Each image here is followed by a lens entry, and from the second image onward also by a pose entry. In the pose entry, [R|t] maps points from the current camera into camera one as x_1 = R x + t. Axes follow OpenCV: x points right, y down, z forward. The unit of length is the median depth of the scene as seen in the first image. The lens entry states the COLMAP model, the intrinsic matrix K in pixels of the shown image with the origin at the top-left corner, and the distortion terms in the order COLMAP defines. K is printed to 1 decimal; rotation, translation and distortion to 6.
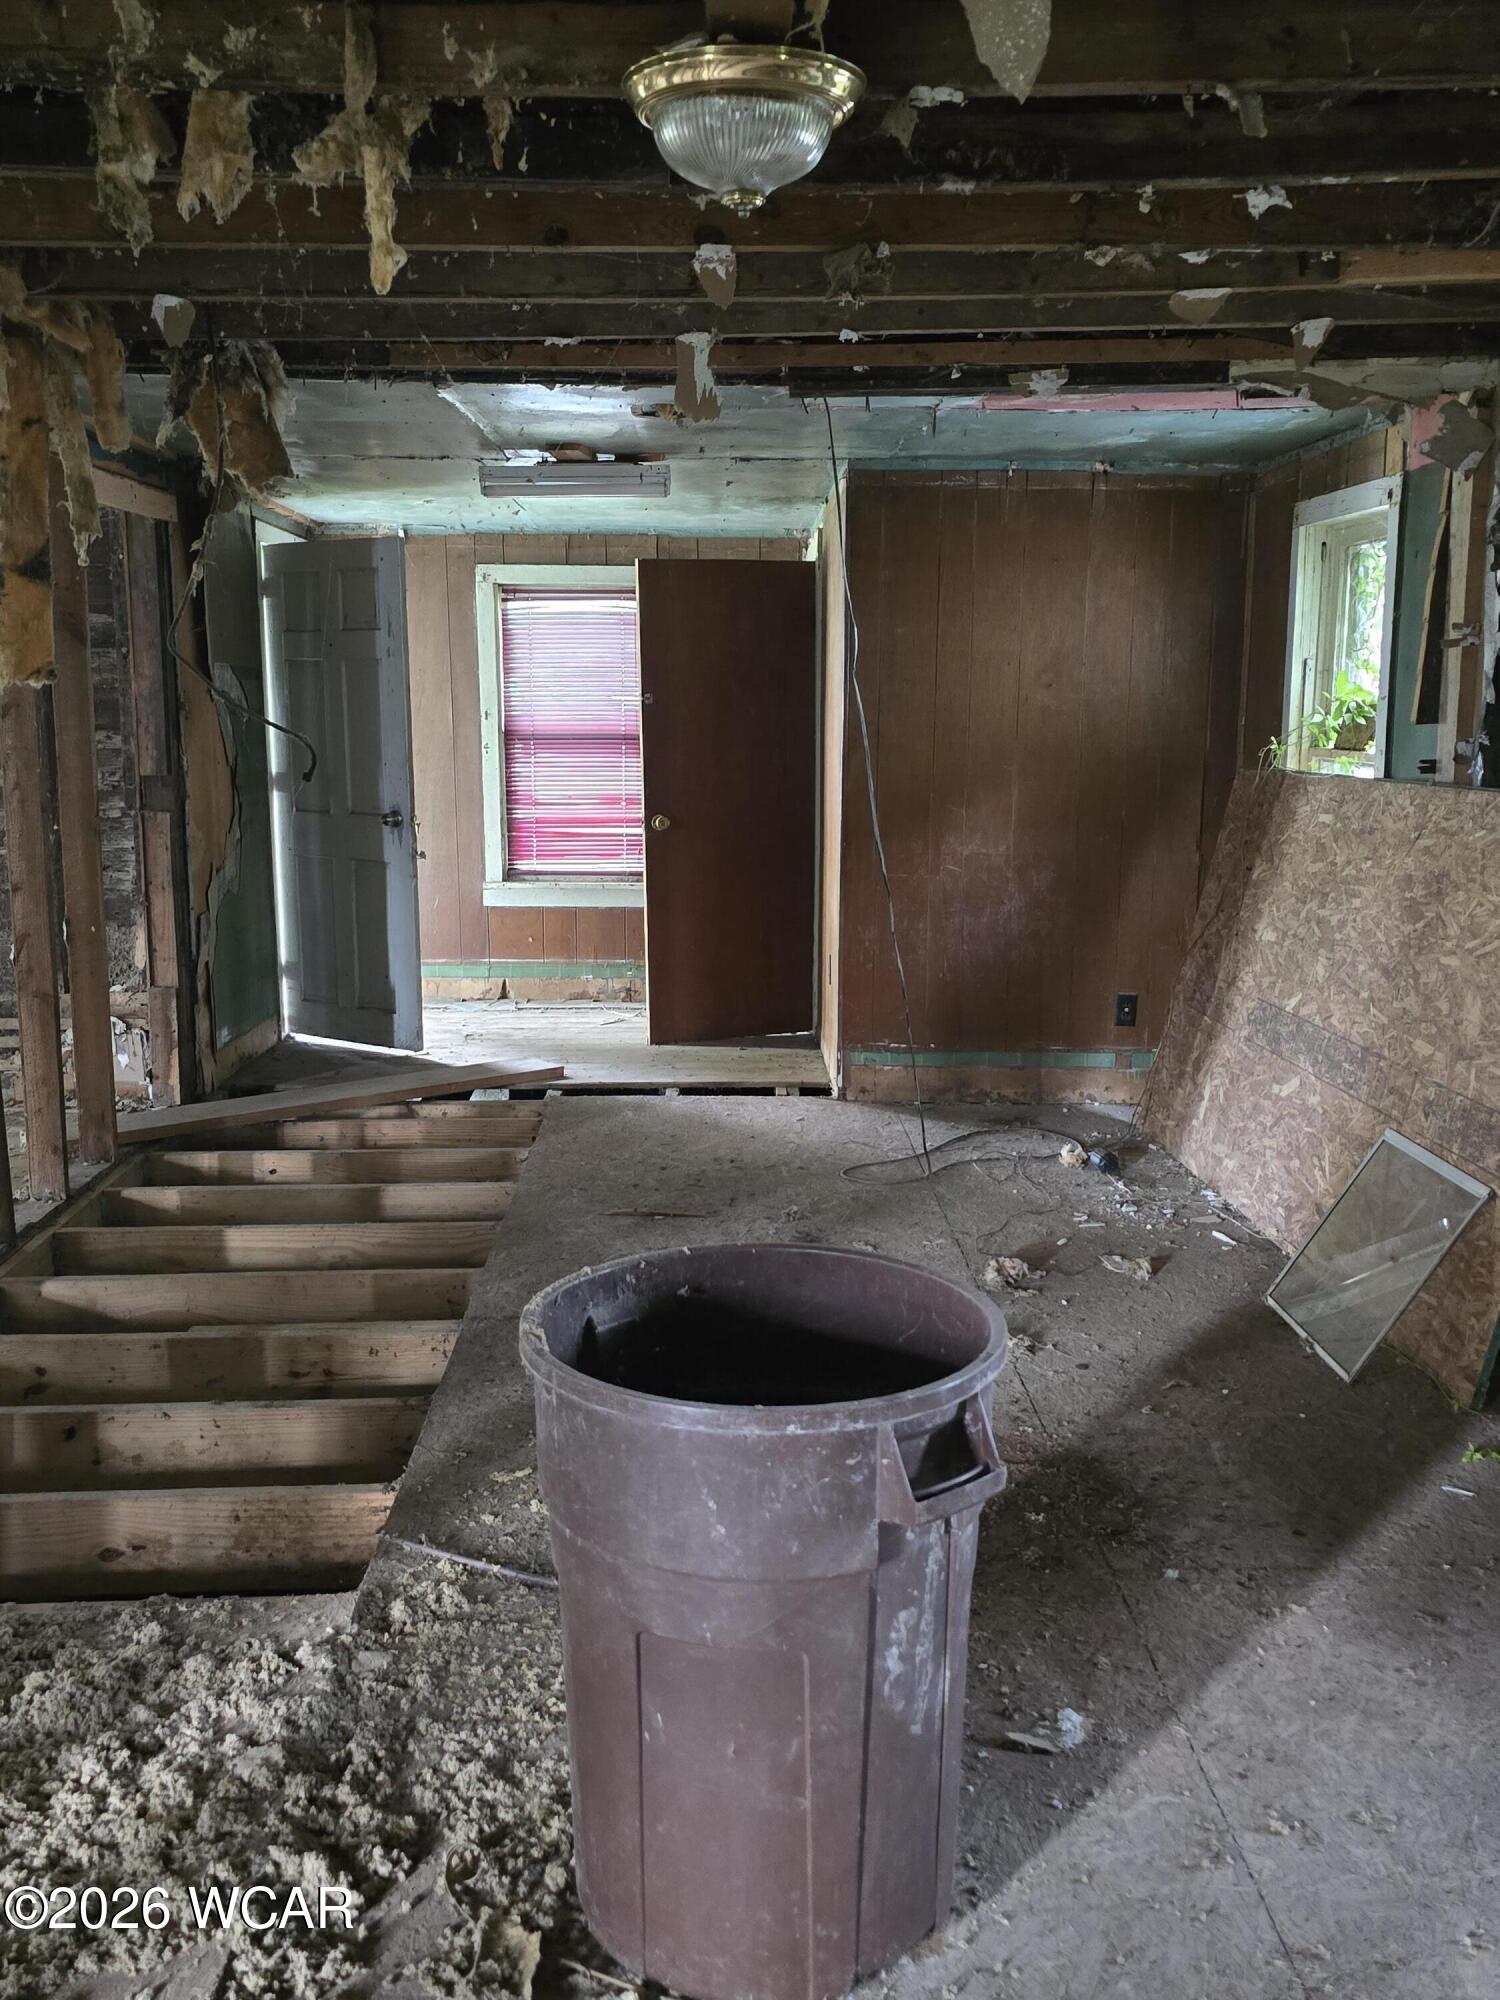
lens RADIAL K [[1750.7, 0, 722.3], [0, 1750.7, 996.2], [0, 0, 1]] dist [0.140120, -0.261679]
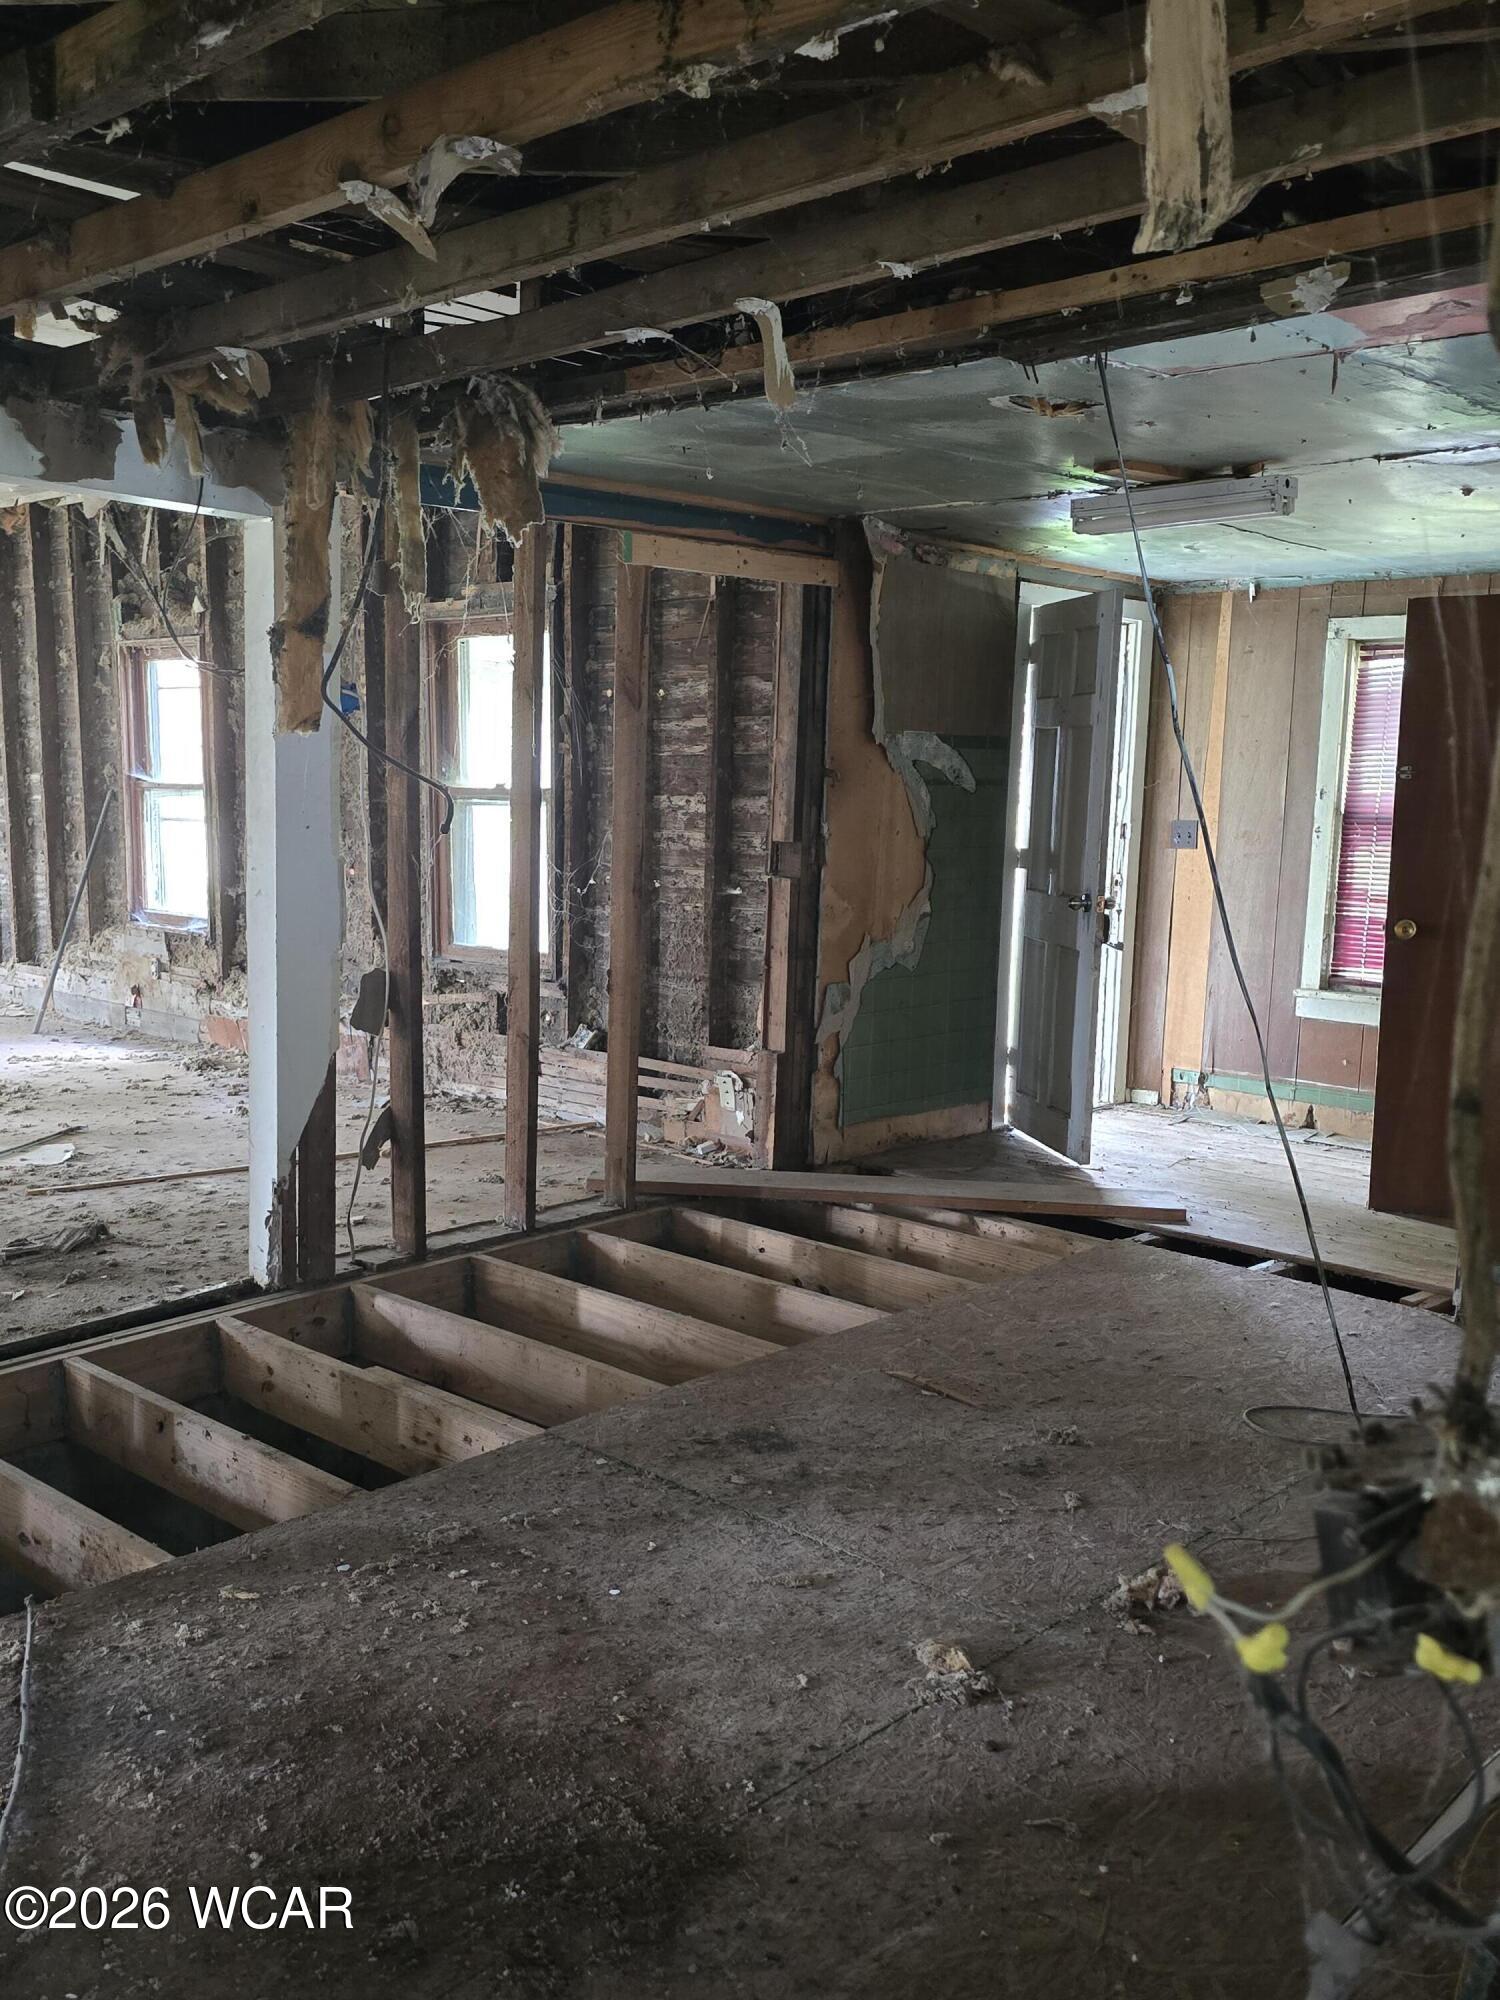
lens RADIAL K [[1755.9, 0, 756.9], [0, 1755.9, 1026.3], [0, 0, 1]] dist [0.071154, -0.085885]
pose [[0.720359, 0.115240, -0.683961, 0.340620], [-0.138478, 0.990143, 0.020980, -0.036896], [0.679637, 0.079601, 0.729217, 0.258761]]
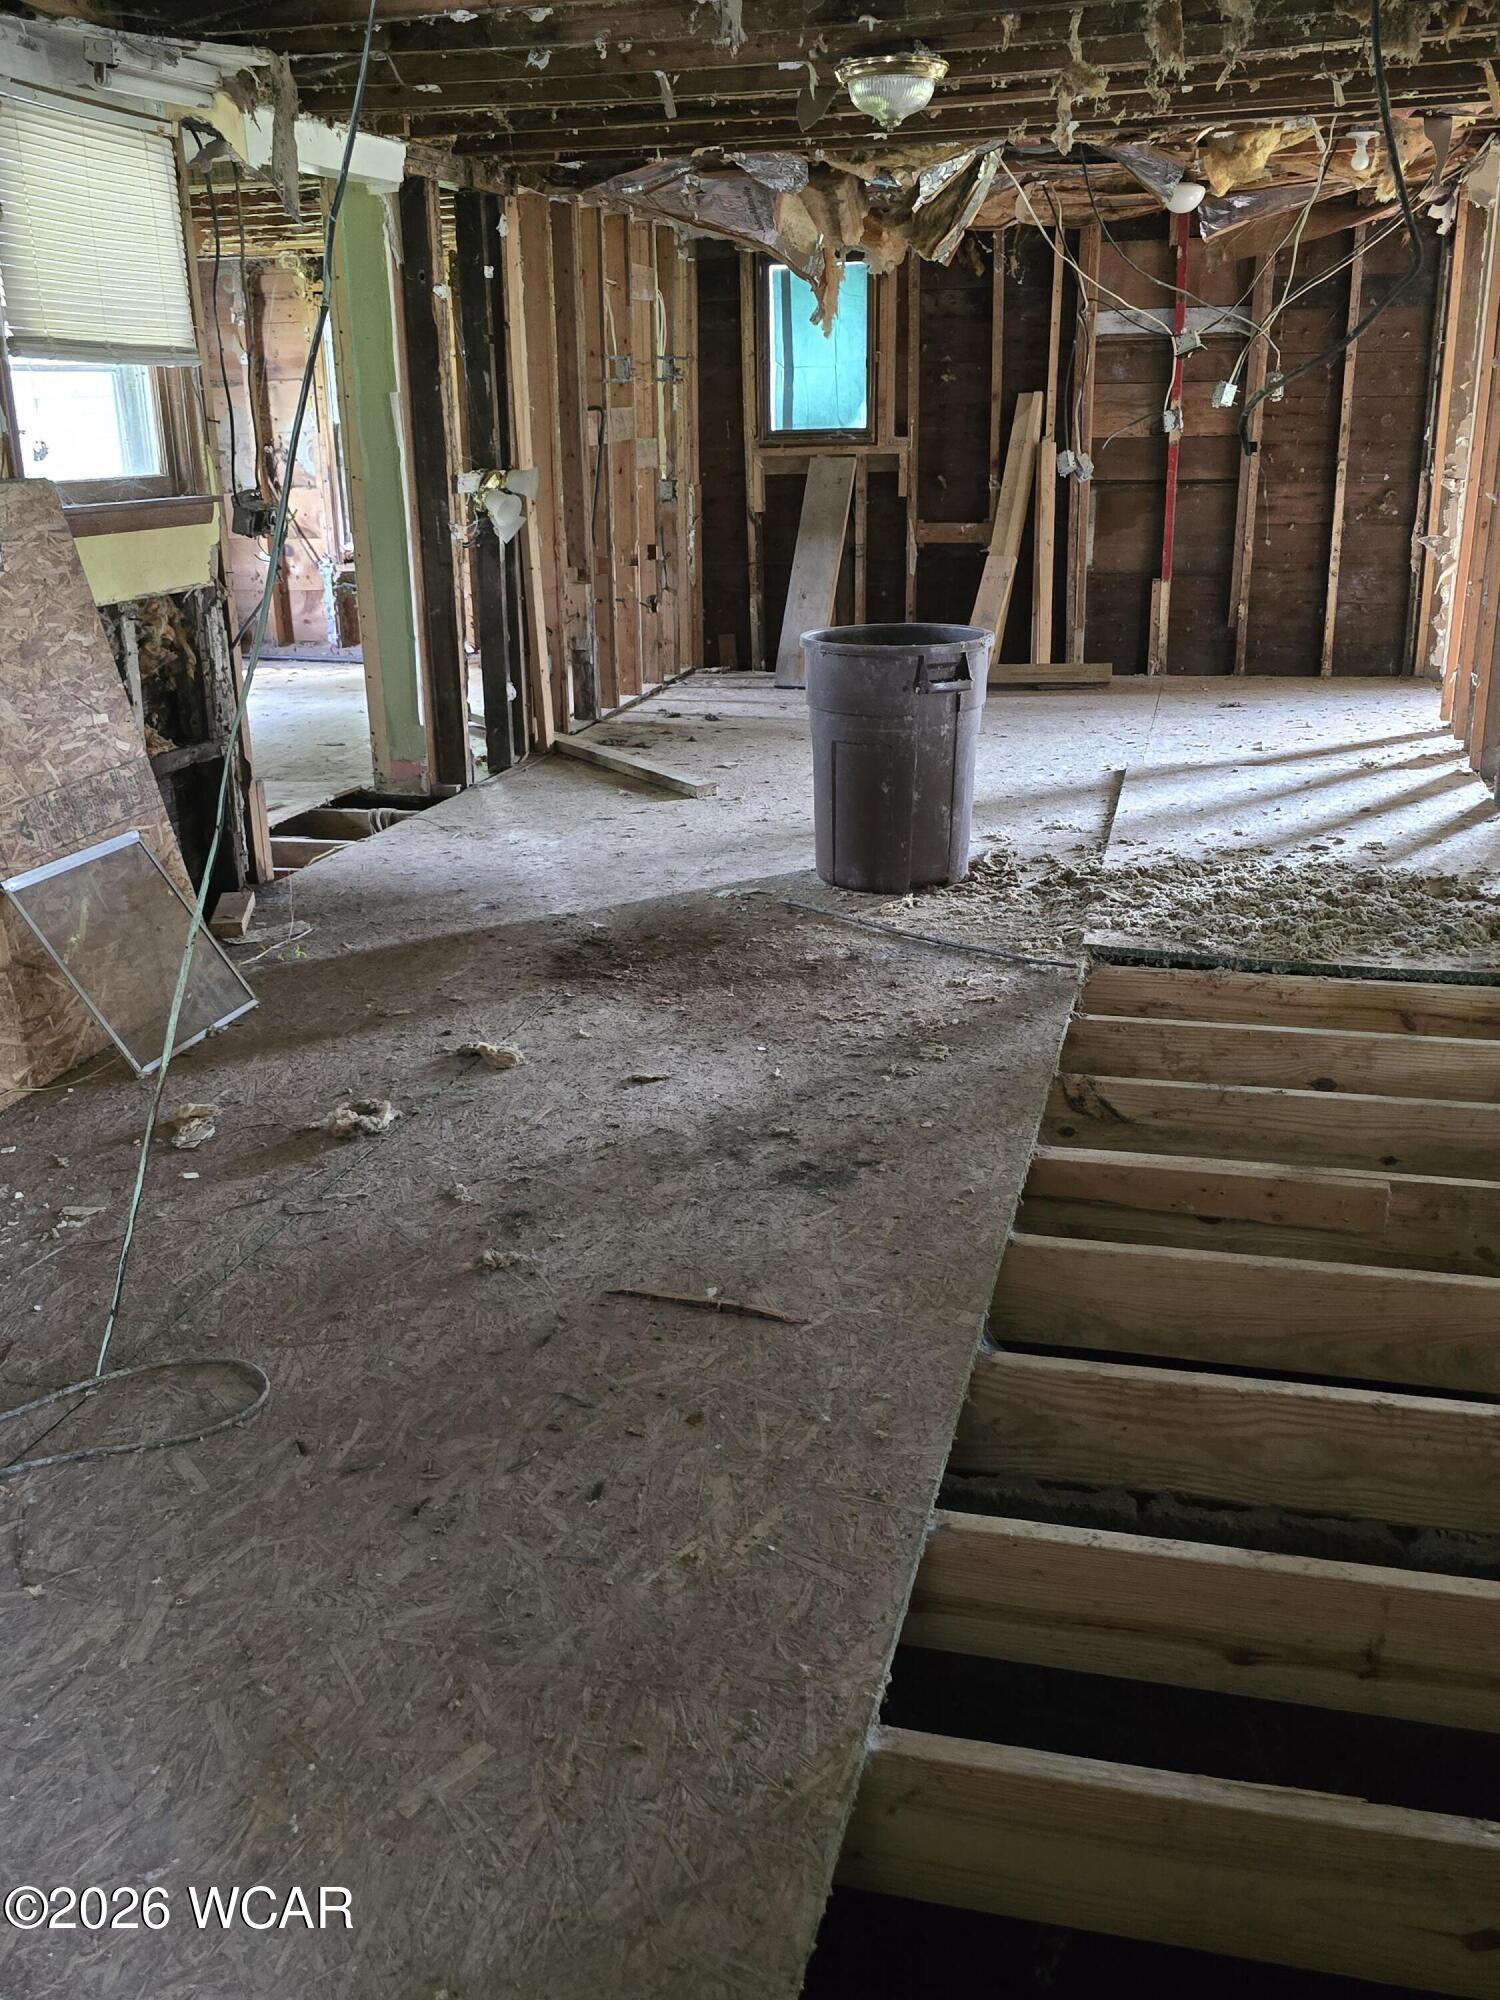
lens RADIAL K [[1750.7, 0, 722.3], [0, 1750.7, 996.2], [0, 0, 1]] dist [0.140120, -0.261679]
pose [[-0.958574, -0.076239, 0.274451, -0.147915], [0.064419, 0.880527, 0.469598, -0.179506], [-0.277463, 0.467824, -0.839139, 1.104382]]
